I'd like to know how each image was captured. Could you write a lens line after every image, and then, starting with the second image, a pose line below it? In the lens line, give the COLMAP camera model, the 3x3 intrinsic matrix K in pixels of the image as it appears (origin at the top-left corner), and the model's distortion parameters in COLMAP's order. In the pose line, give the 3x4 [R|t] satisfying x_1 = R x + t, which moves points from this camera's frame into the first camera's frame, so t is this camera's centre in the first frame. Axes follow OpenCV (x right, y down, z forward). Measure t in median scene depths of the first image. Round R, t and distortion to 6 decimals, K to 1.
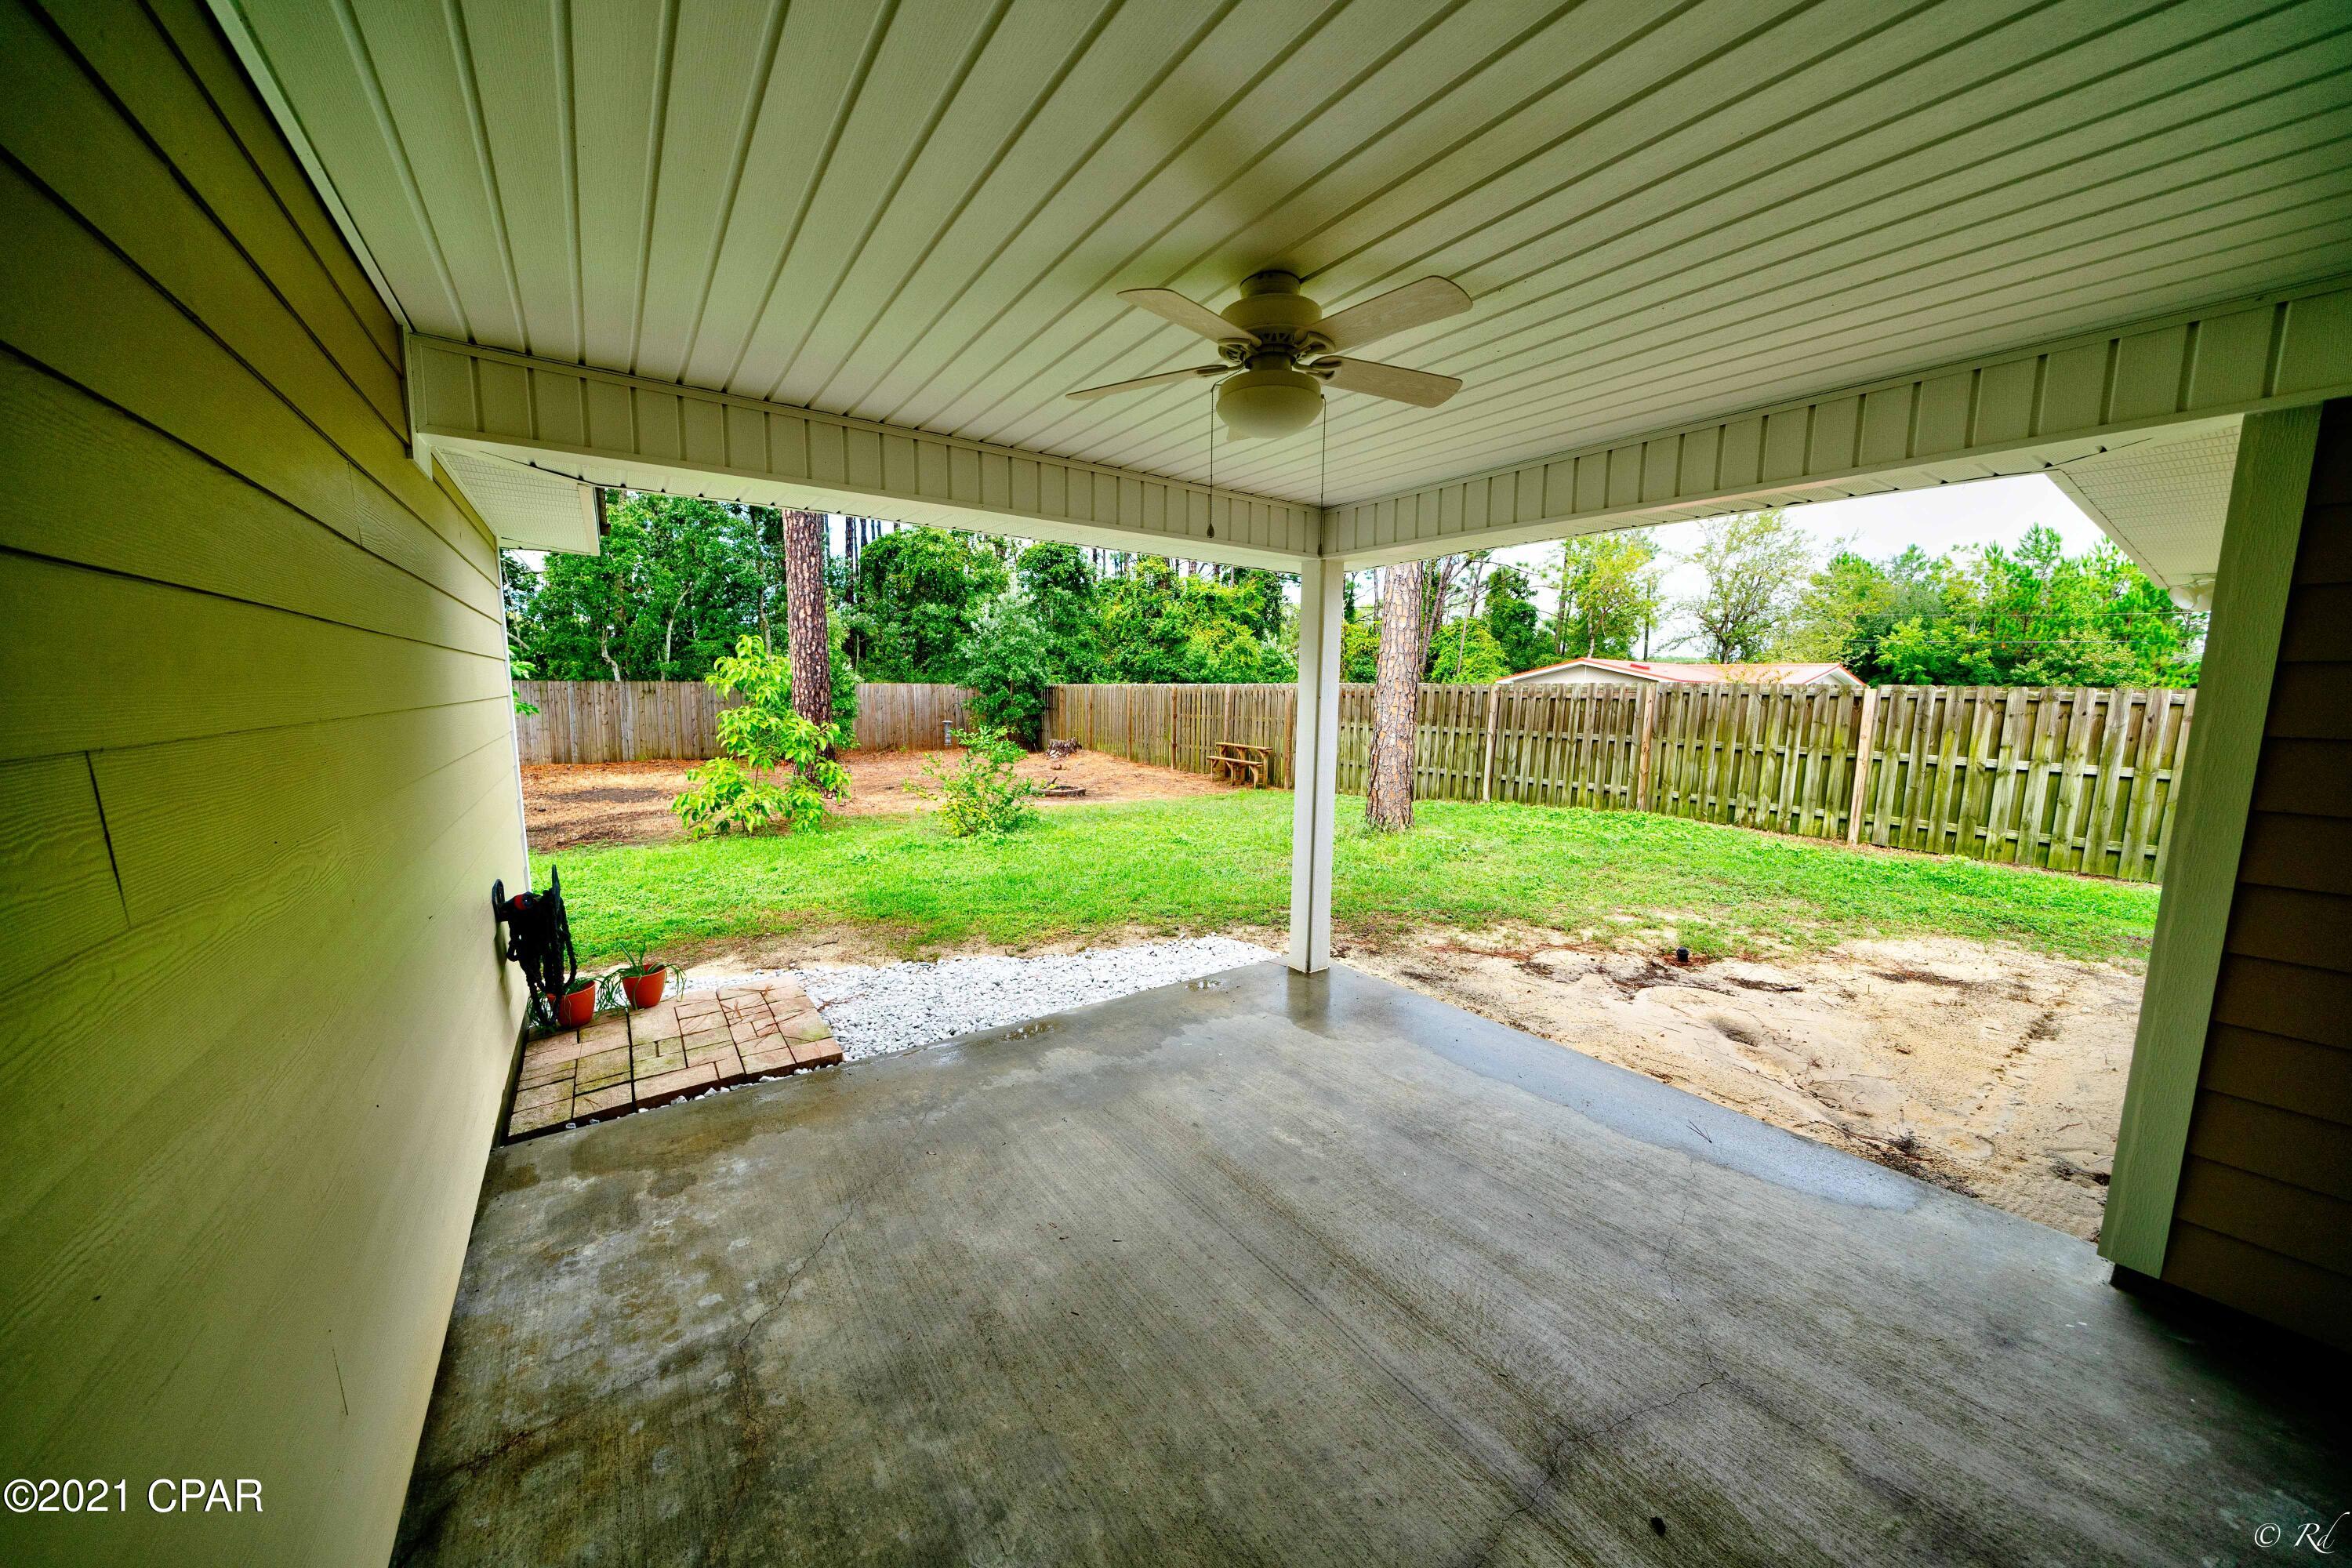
lens RADIAL K [[801.2, 0, 1175.1], [0, 801.2, 790.1], [0, 0, 1]] dist [-0.005734, 0.000125]
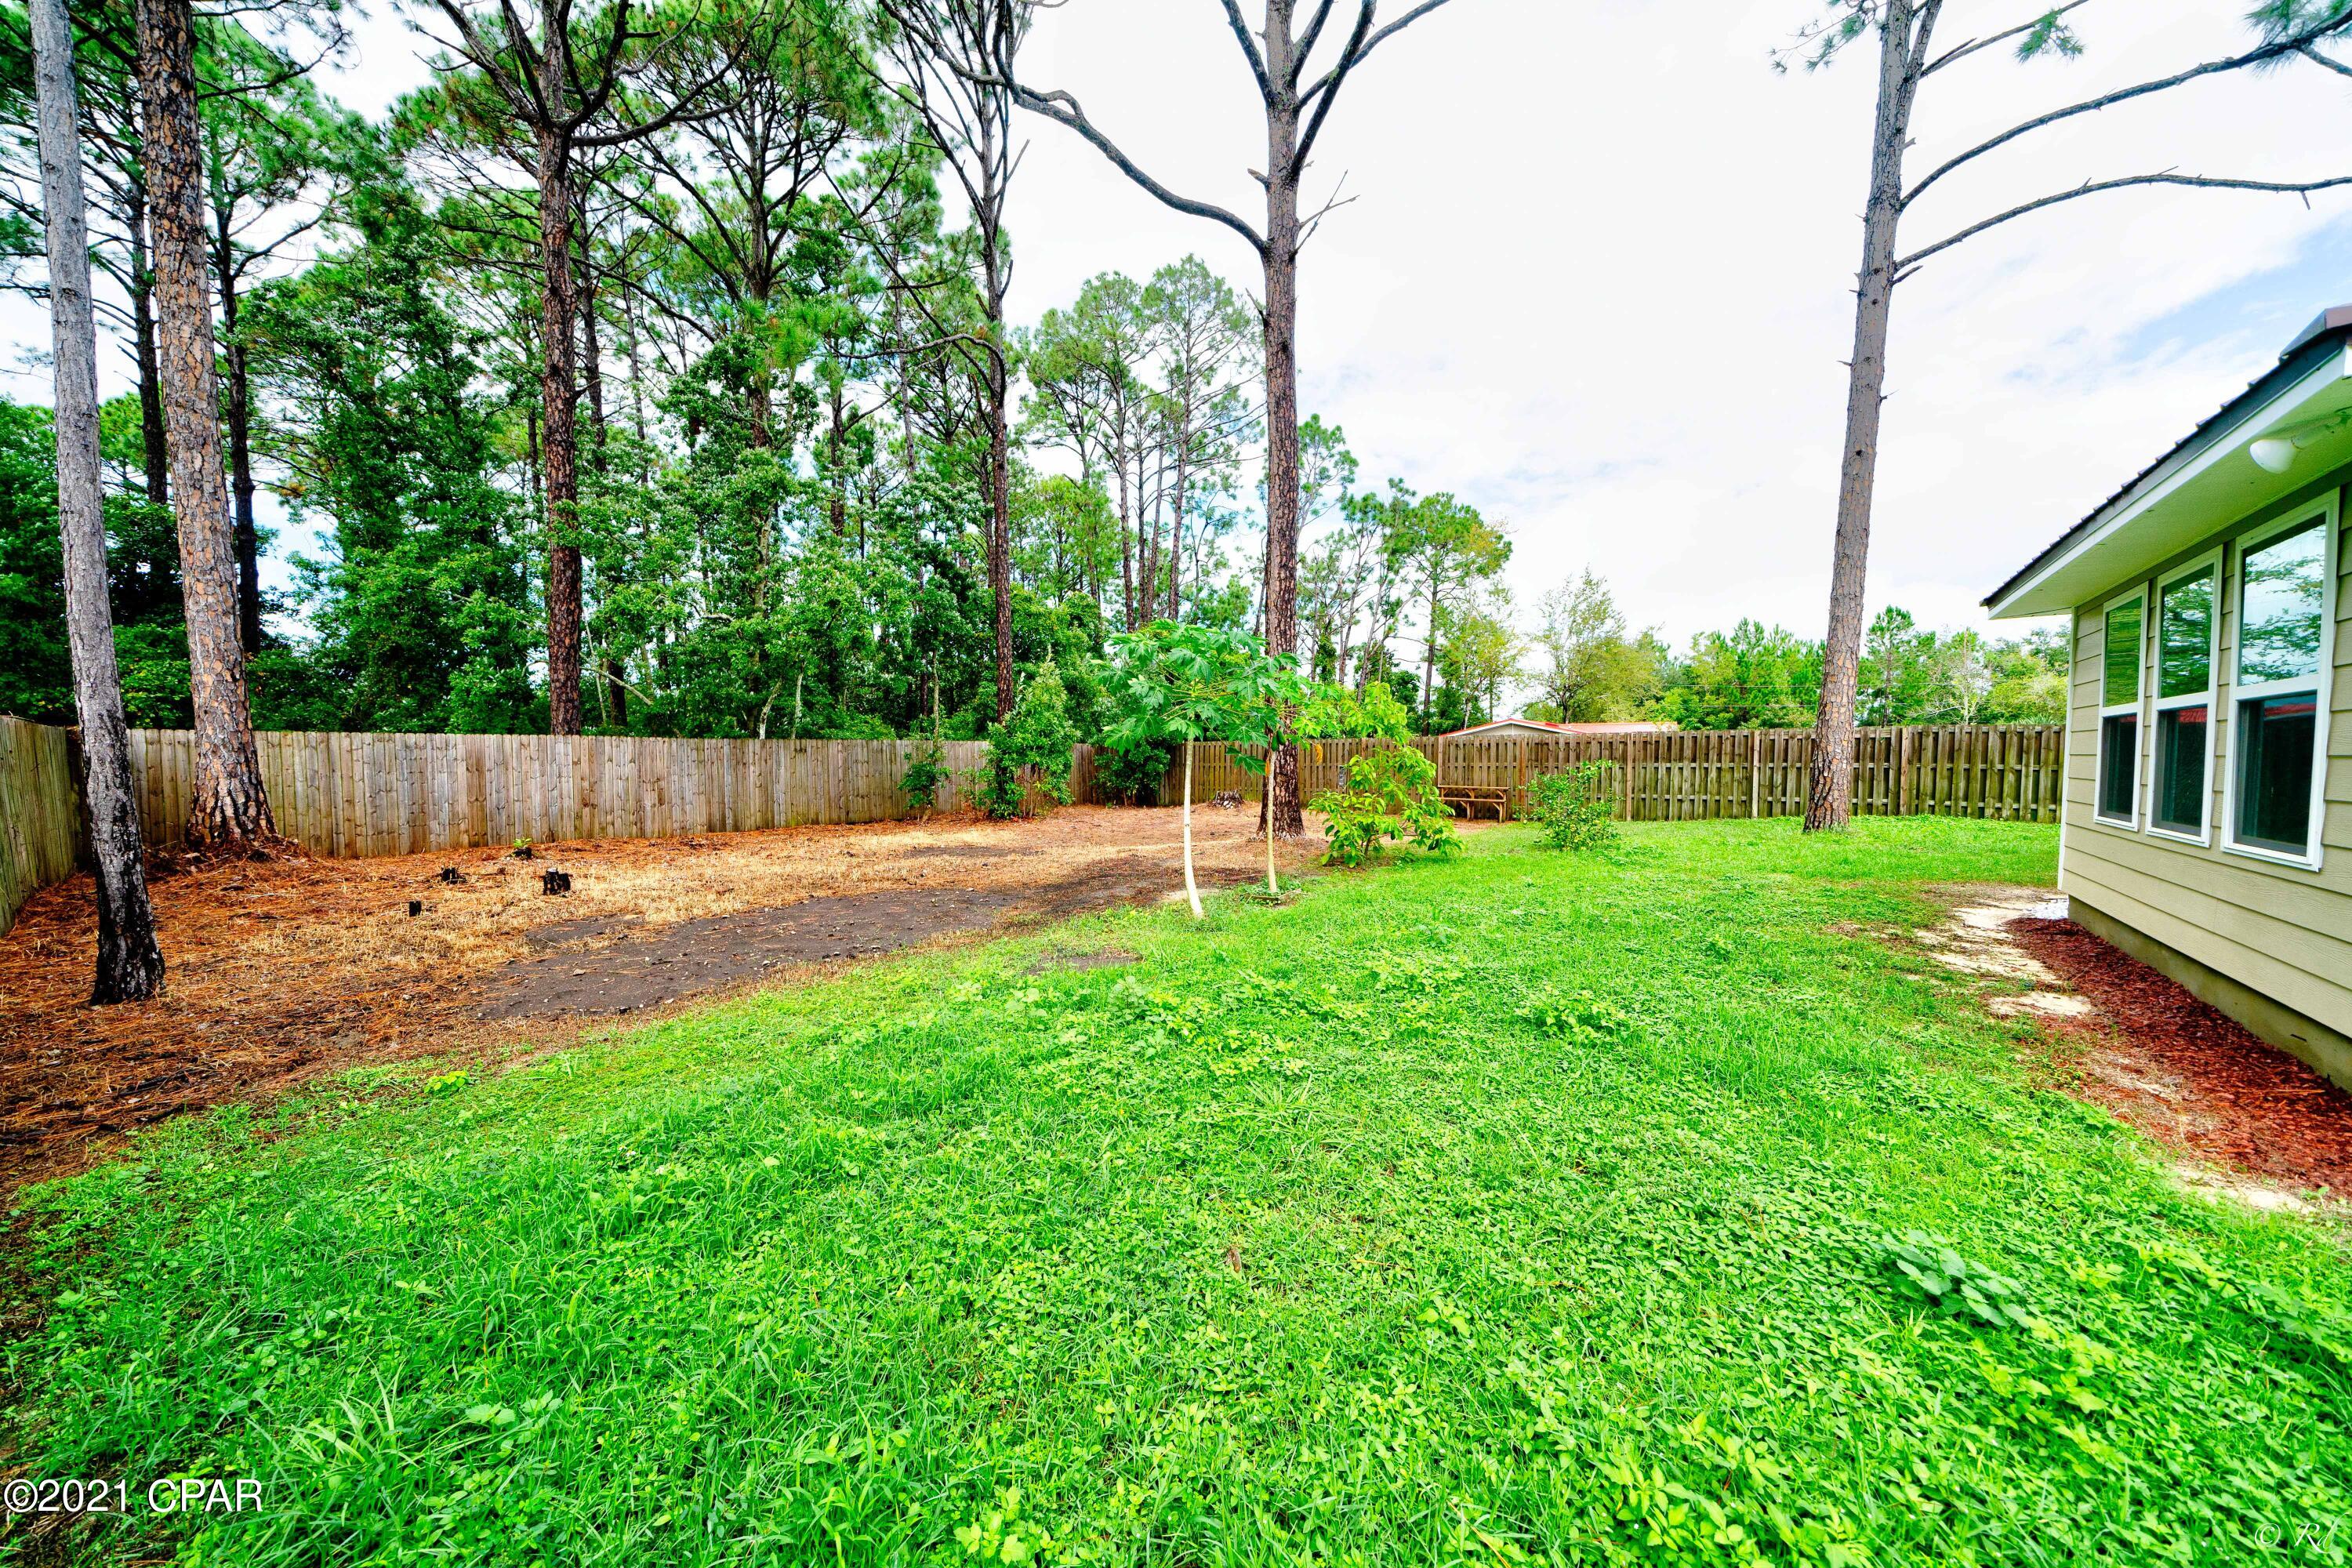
lens RADIAL K [[823.4, 0, 1174.7], [0, 823.4, 789.2], [0, 0, 1]] dist [-0.006887, 0.000284]
pose [[0.952243, -0.025781, 0.304250, -1.209543], [0.050454, 0.996017, -0.073510, 0.023361], [-0.301143, 0.085350, 0.949752, -0.000016]]
